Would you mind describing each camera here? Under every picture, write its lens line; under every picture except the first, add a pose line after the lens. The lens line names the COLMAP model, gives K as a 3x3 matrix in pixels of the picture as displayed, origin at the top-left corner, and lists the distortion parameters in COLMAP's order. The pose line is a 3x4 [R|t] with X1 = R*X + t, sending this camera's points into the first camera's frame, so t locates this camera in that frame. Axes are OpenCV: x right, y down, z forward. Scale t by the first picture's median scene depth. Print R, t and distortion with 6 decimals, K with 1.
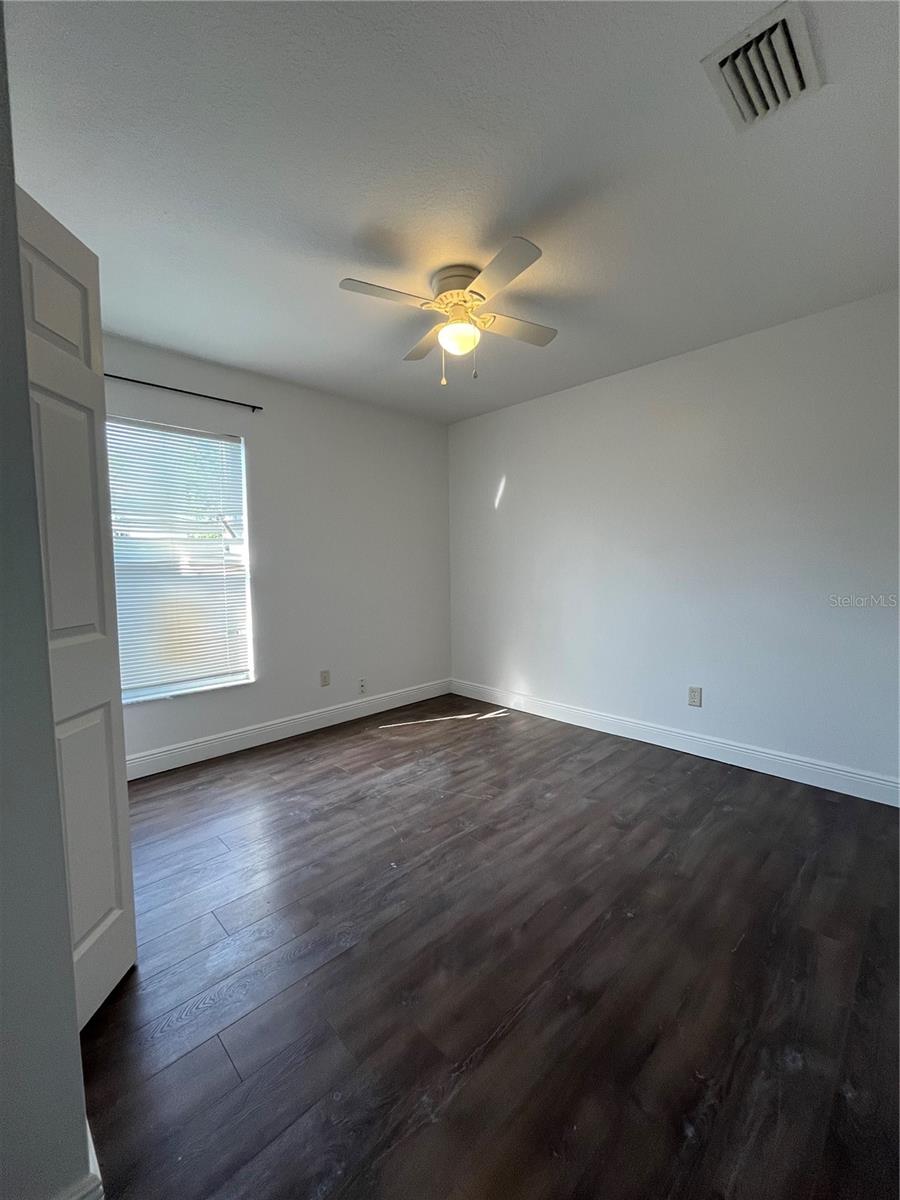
lens RADIAL K [[483.3, 0, 448.6], [0, 483.3, 600.6], [0, 0, 1]] dist [-0.000804, 0.000382]
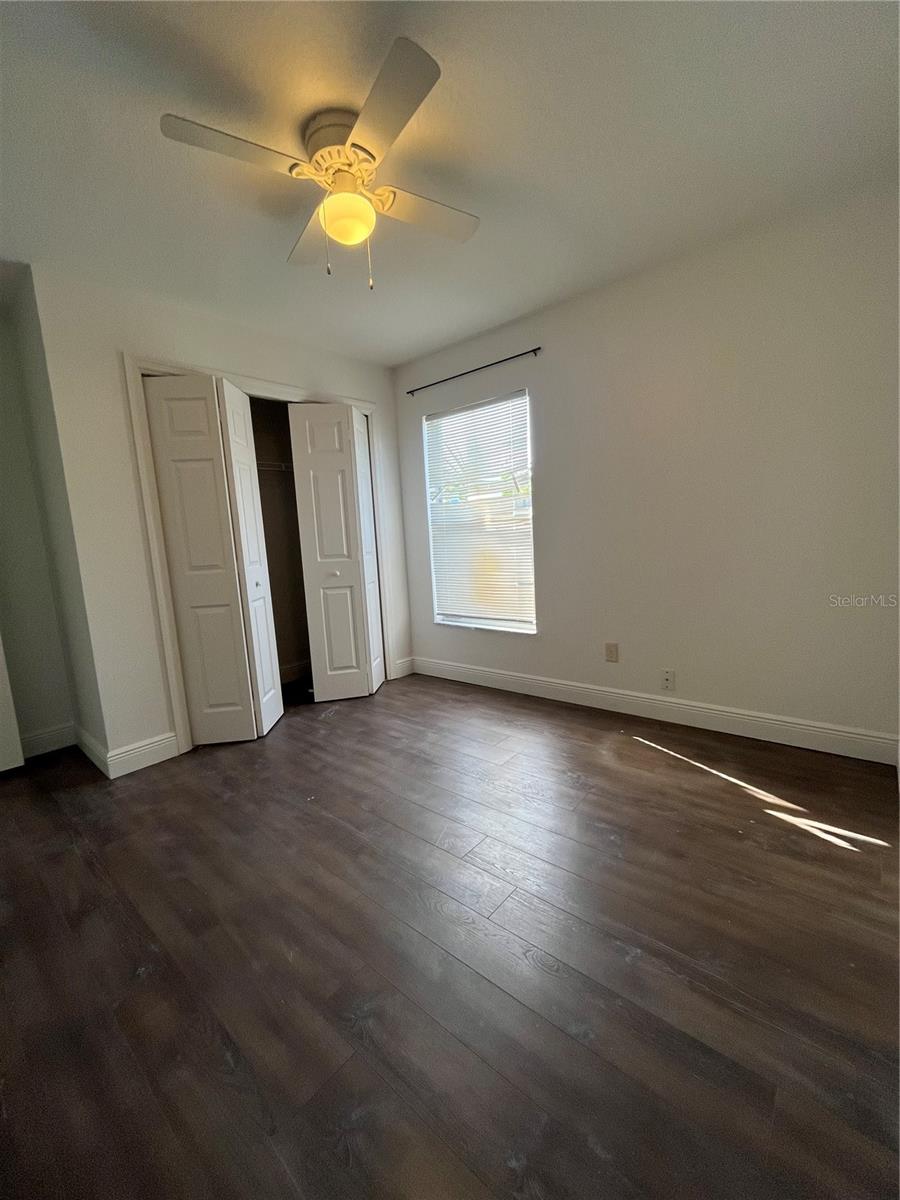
lens RADIAL K [[483.3, 0, 452.0], [0, 483.3, 599.4], [0, 0, 1]] dist [-0.000804, 0.000382]
pose [[0.093589, 0.140938, -0.985585, 0.625904], [-0.015227, 0.990017, 0.140126, -0.048757], [0.995495, 0.001893, 0.094800, 0.794045]]
